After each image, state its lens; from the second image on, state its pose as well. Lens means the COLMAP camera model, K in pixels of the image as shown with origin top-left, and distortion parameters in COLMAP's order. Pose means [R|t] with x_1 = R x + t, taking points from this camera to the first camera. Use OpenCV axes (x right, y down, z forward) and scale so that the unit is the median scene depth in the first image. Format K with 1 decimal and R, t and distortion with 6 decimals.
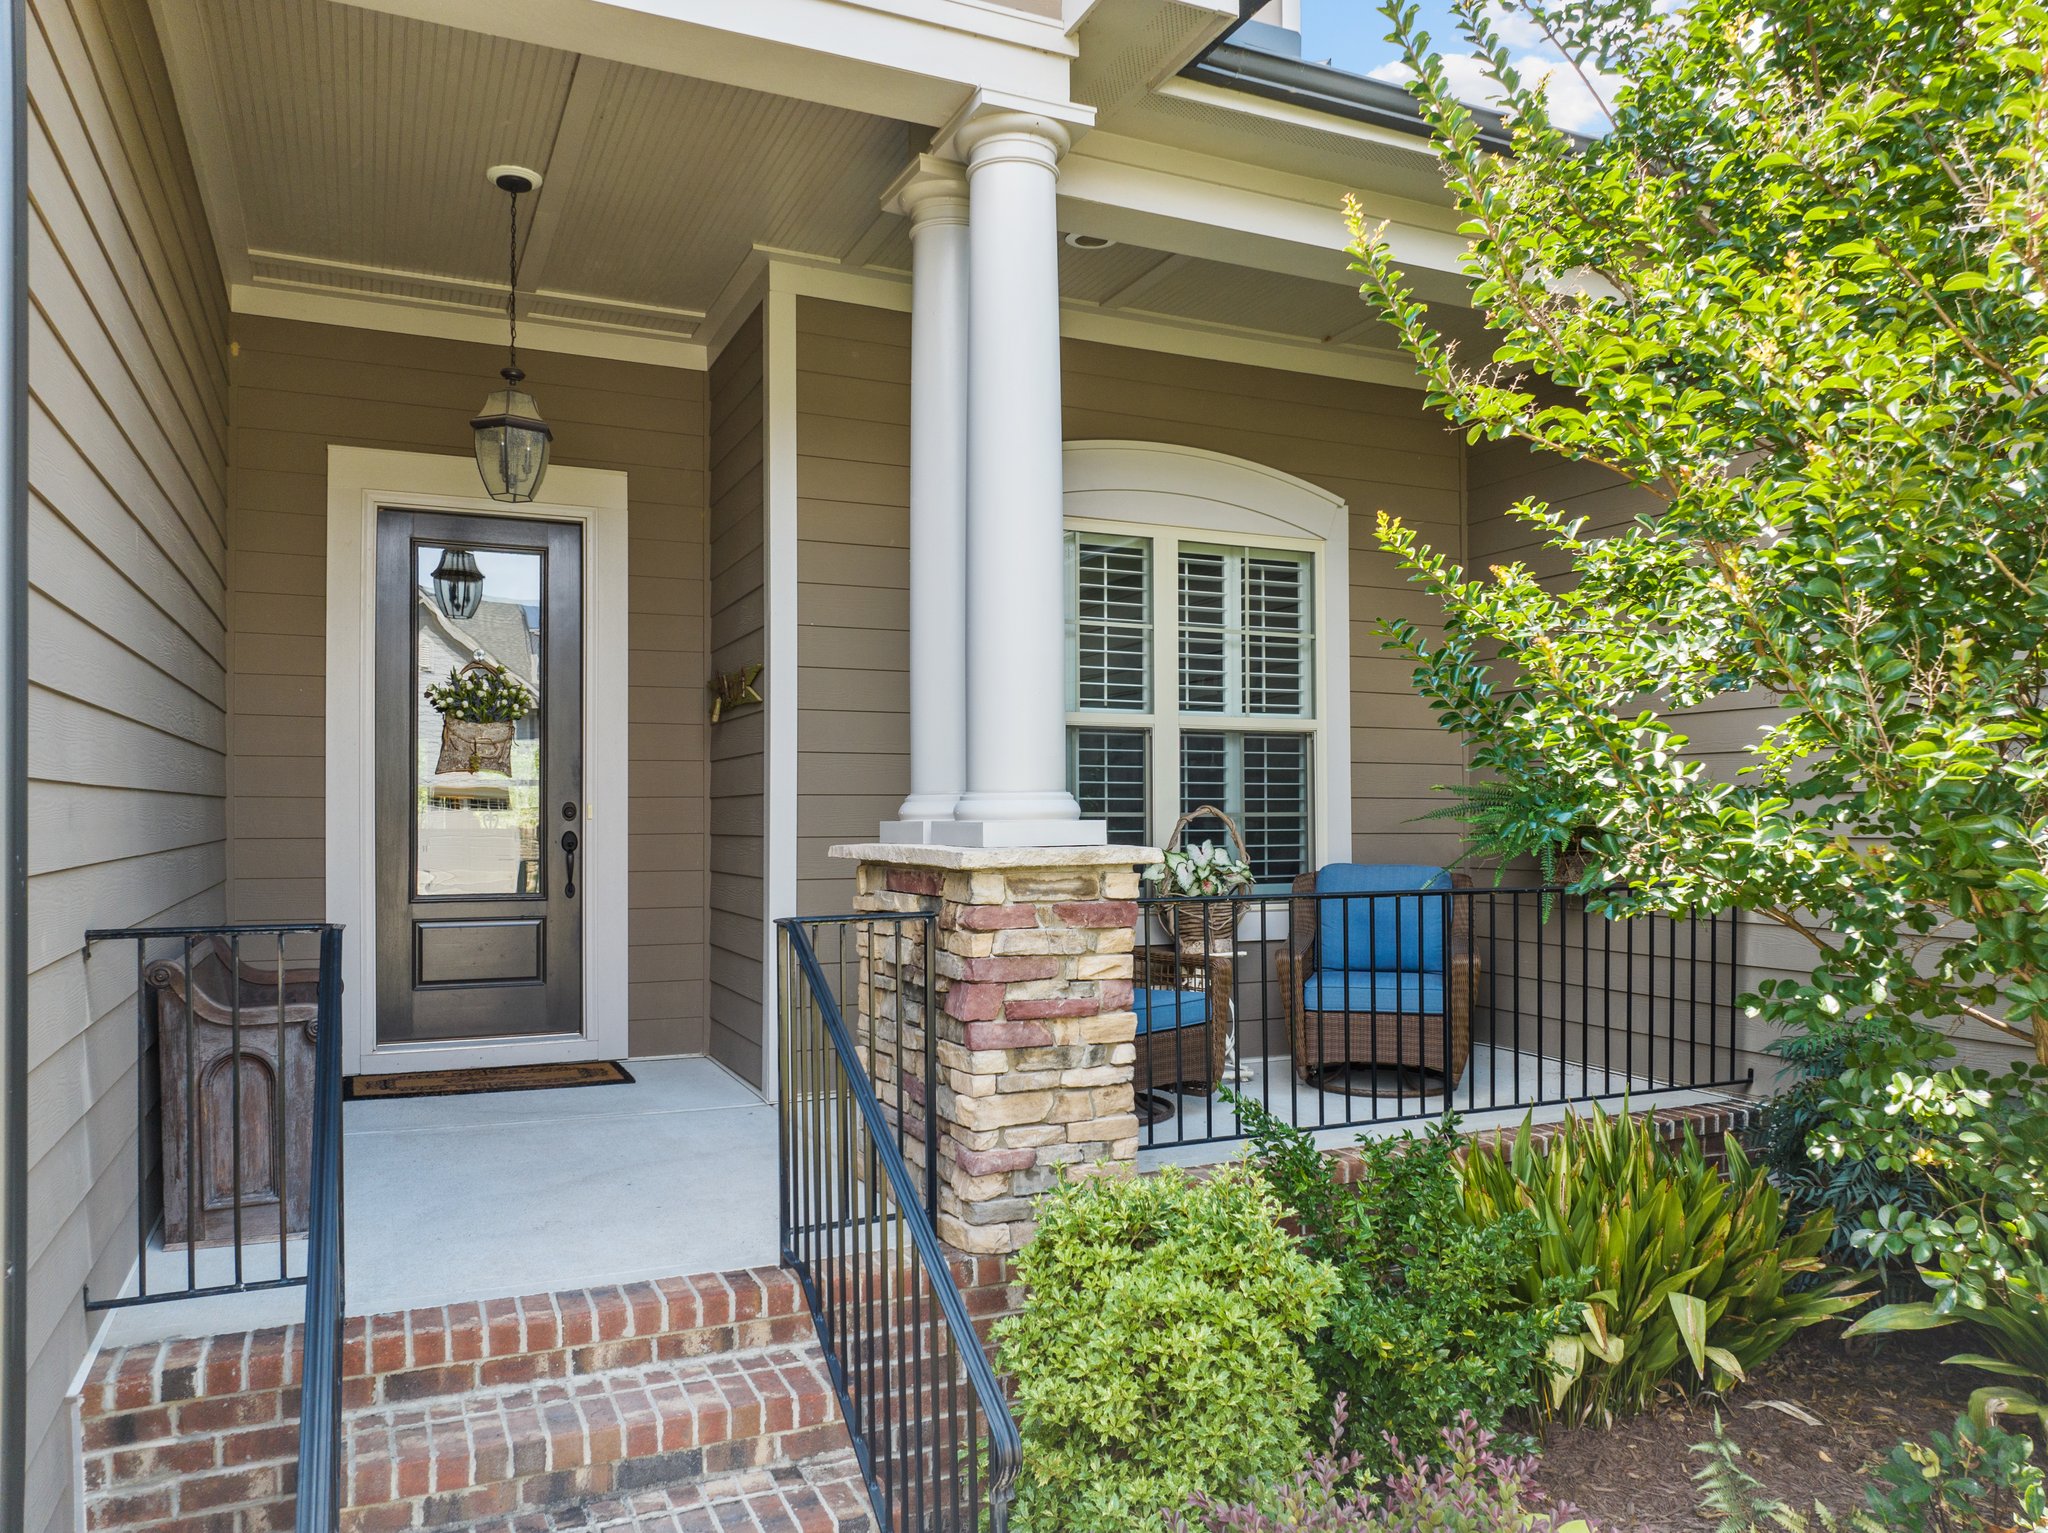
lens RADIAL K [[1459.5, 0, 1029.8], [0, 1459.5, 808.3], [0, 0, 1]] dist [-0.024377, 0.023470]
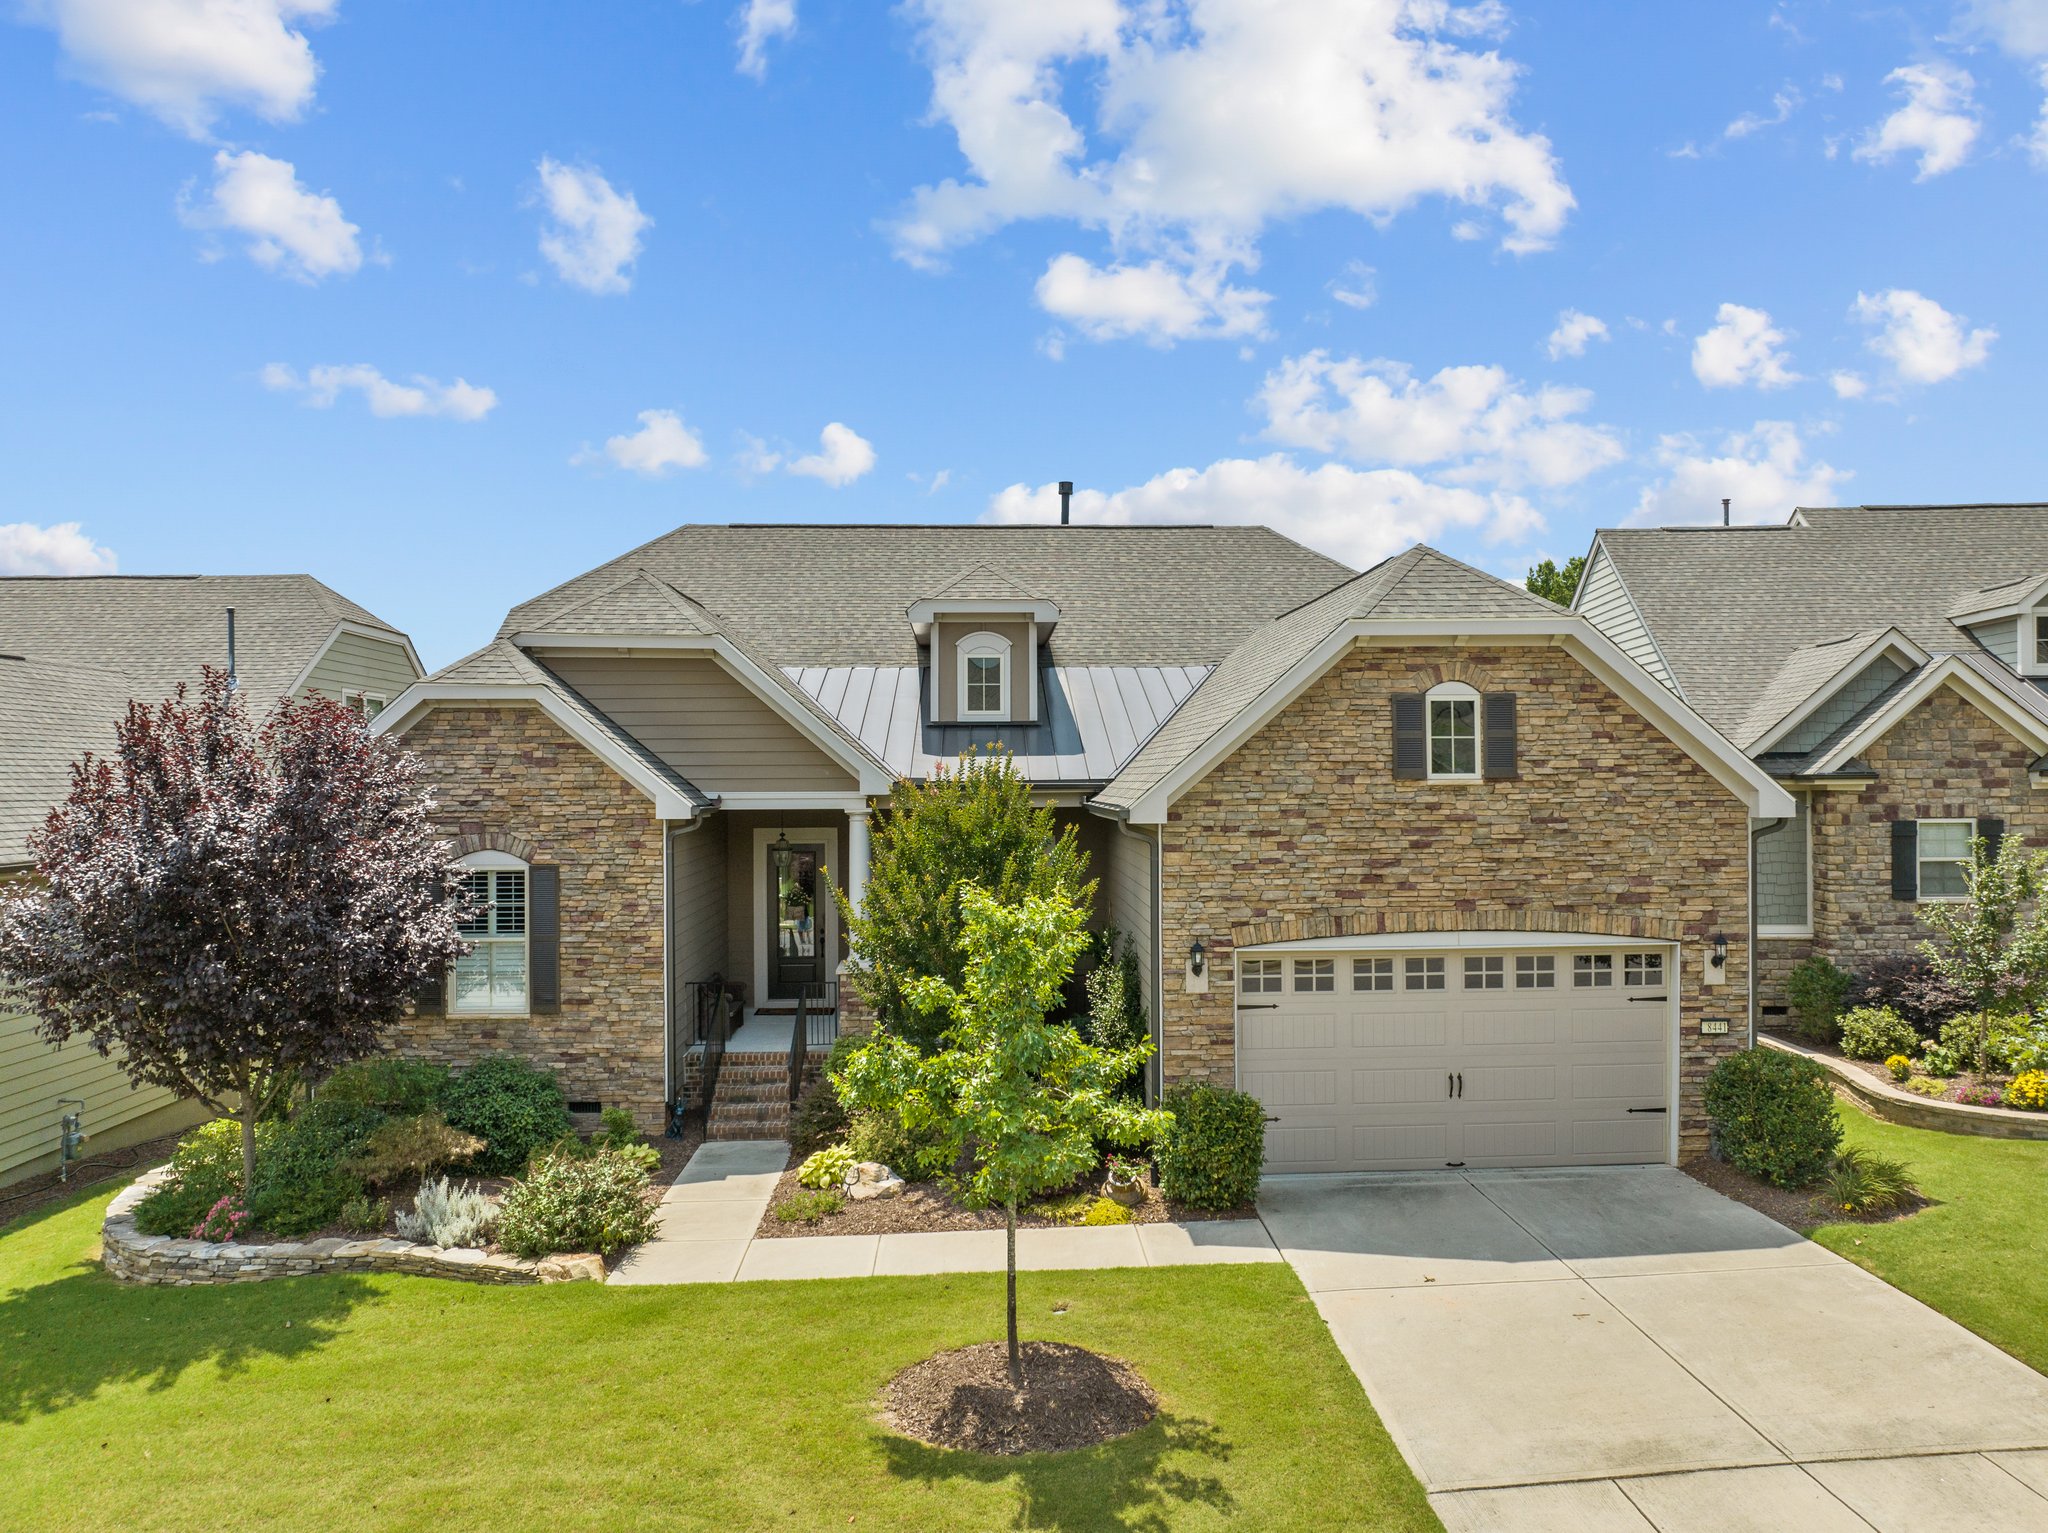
lens RADIAL K [[1431.6, 0, 1036.0], [0, 1431.6, 776.1], [0, 0, 1]] dist [-0.022537, -0.024063]
pose [[0.928538, -0.006612, -0.371177, 2.260078], [0.009219, 0.999944, 0.005249, -0.615532], [0.371122, -0.008296, 0.928547, -3.075983]]
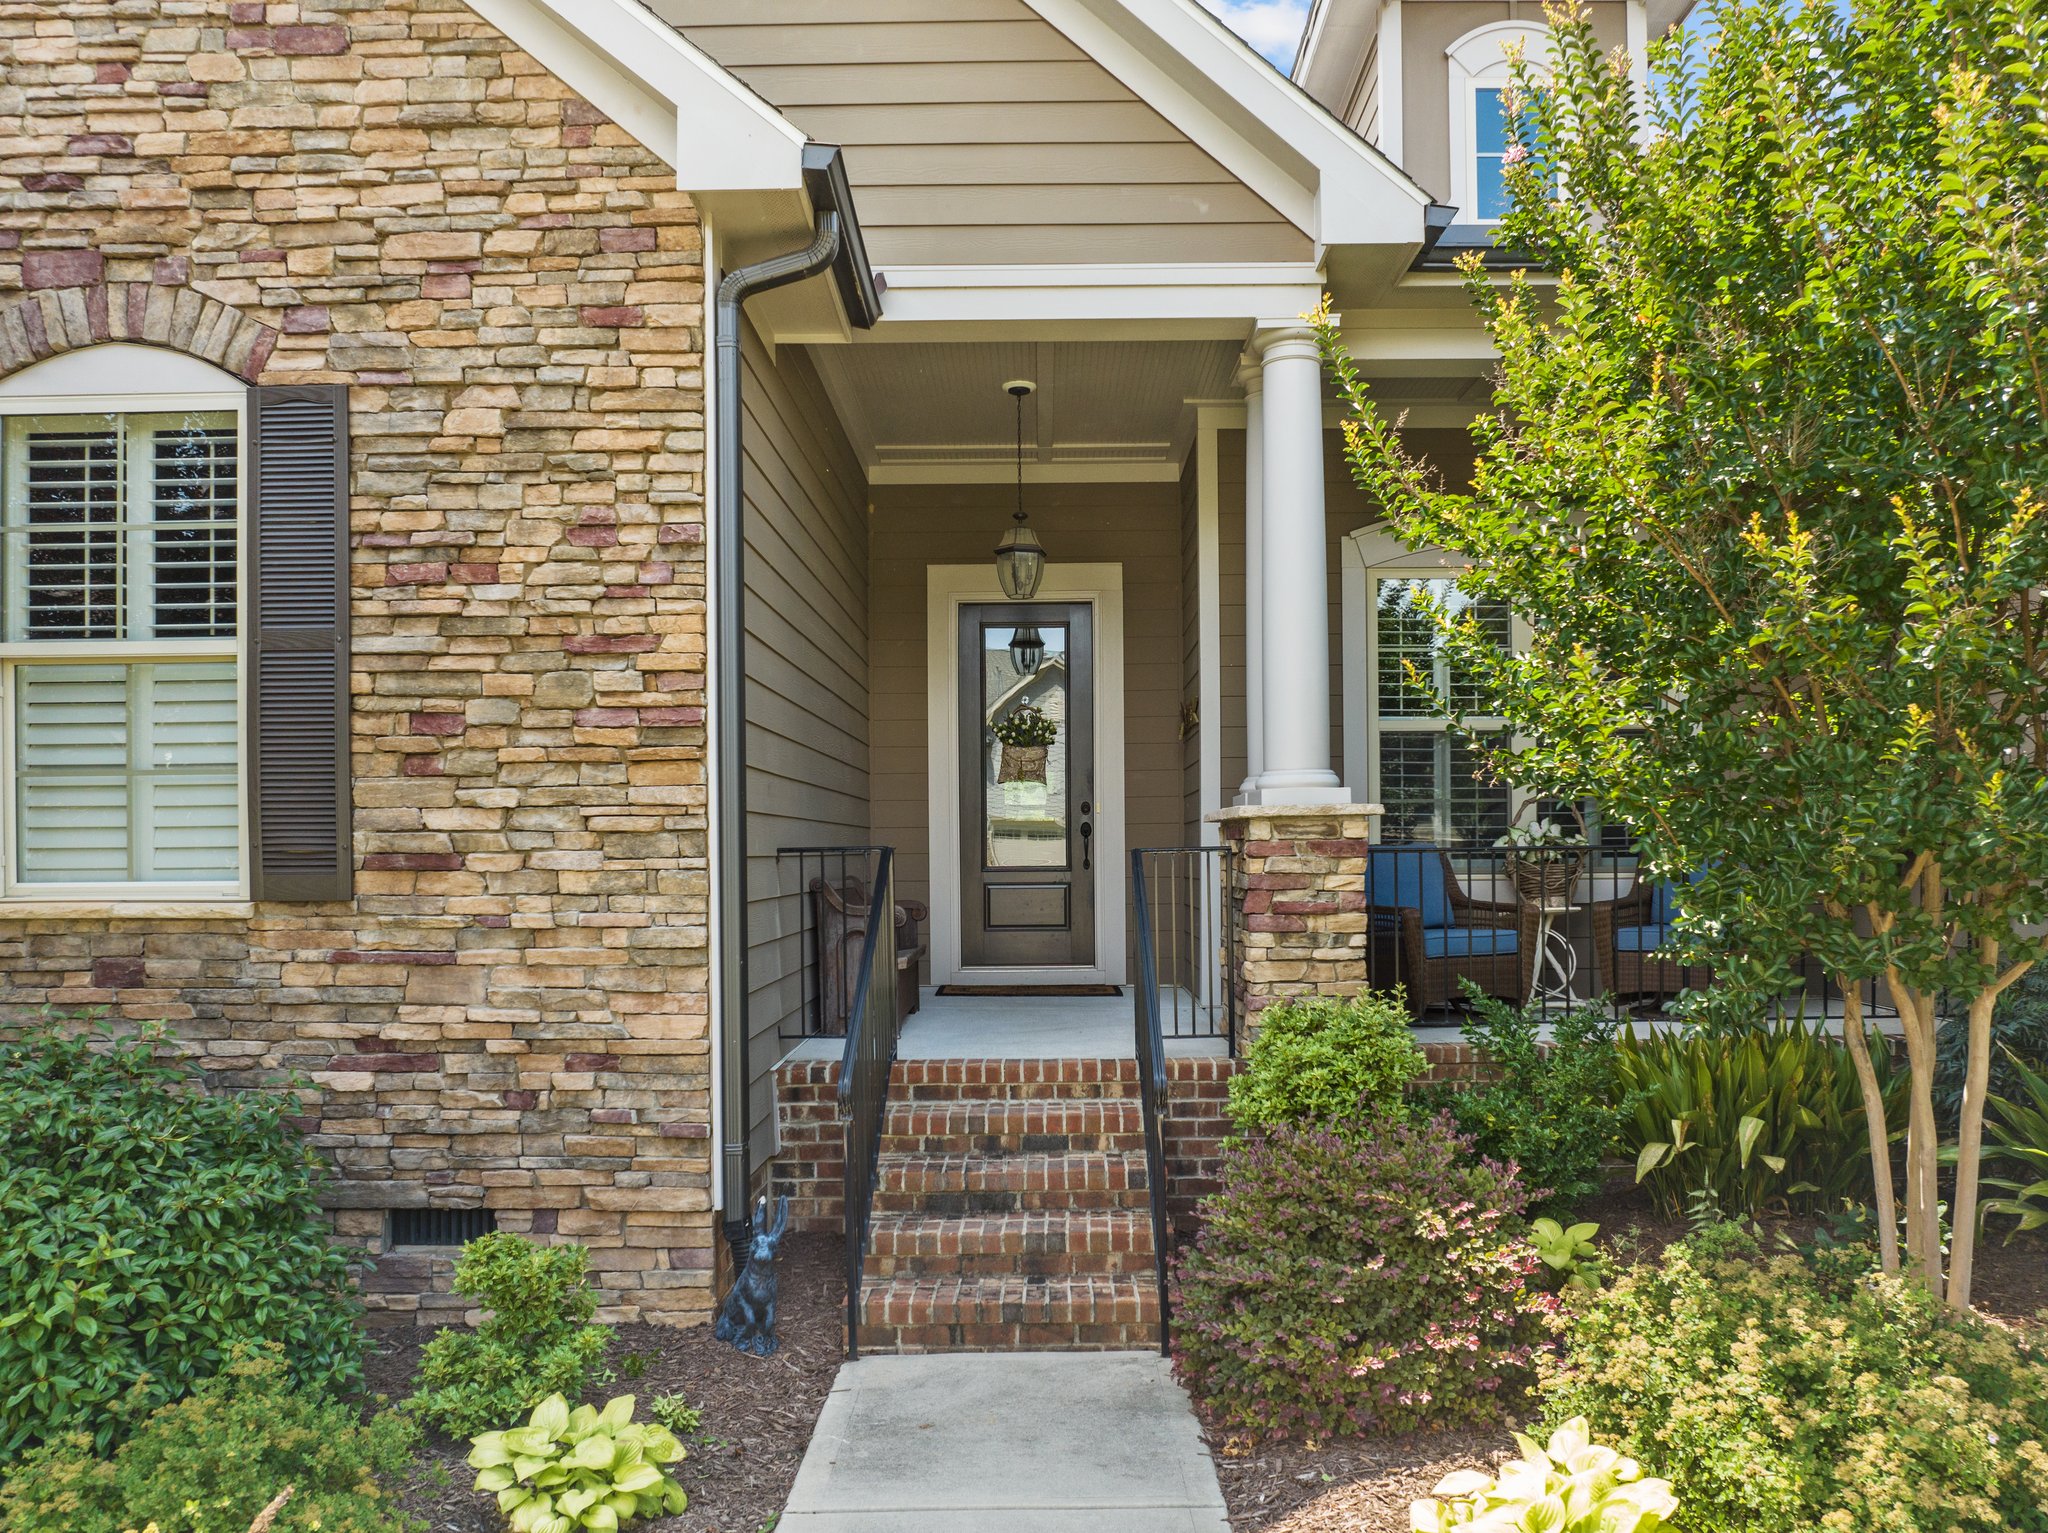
lens RADIAL K [[1472.0, 0, 1043.1], [0, 1472.0, 876.1], [0, 0, 1]] dist [-0.035827, -0.005955]
pose [[0.908719, -0.003003, -0.417398, 0.406937], [0.011662, 0.999766, 0.018198, 0.070009], [0.417246, -0.021404, 0.908541, -0.528913]]
